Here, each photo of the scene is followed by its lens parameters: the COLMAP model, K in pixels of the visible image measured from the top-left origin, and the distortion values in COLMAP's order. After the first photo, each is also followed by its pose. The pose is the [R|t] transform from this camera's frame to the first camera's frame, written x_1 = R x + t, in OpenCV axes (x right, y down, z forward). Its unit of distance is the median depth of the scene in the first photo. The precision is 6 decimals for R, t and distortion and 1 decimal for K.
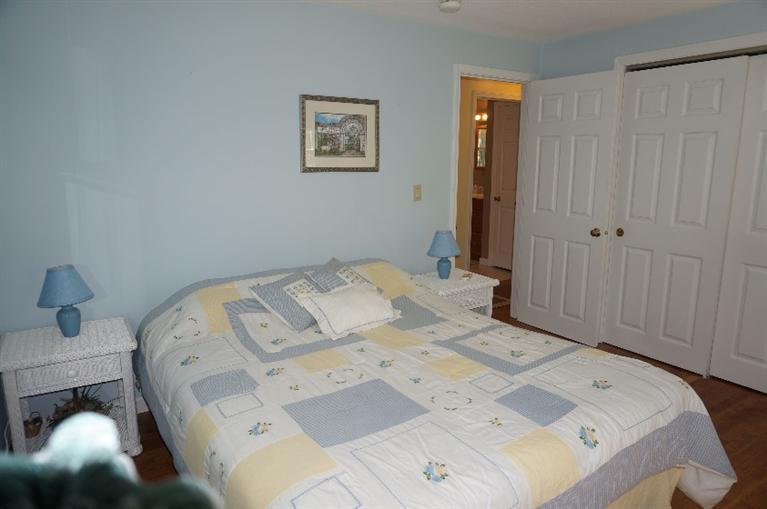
lens RADIAL K [[517.1, 0, 383.2], [0, 517.1, 255.5], [0, 0, 1]] dist [-0.036607, 0.021843]
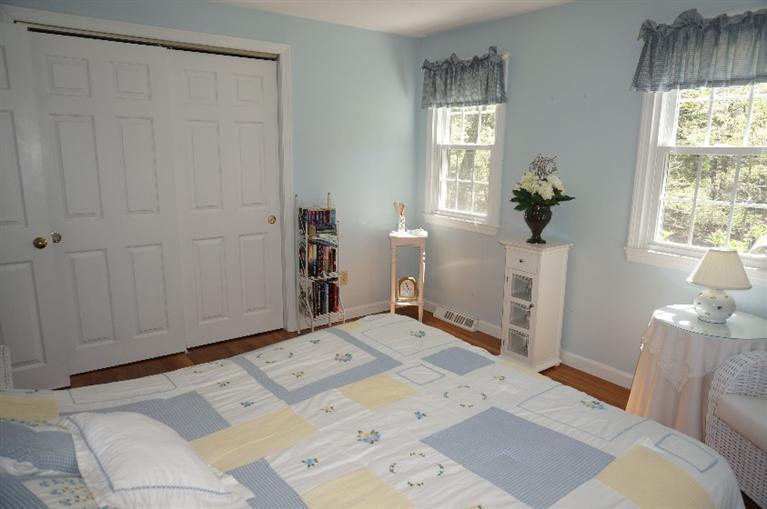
lens RADIAL K [[517.1, 0, 383.3], [0, 517.1, 254.3], [0, 0, 1]] dist [-0.036607, 0.021843]
pose [[-0.090421, -0.201932, 0.975217, -0.579506], [0.168290, 0.962048, 0.214809, -0.167418], [-0.981582, 0.183542, -0.053006, 0.875379]]
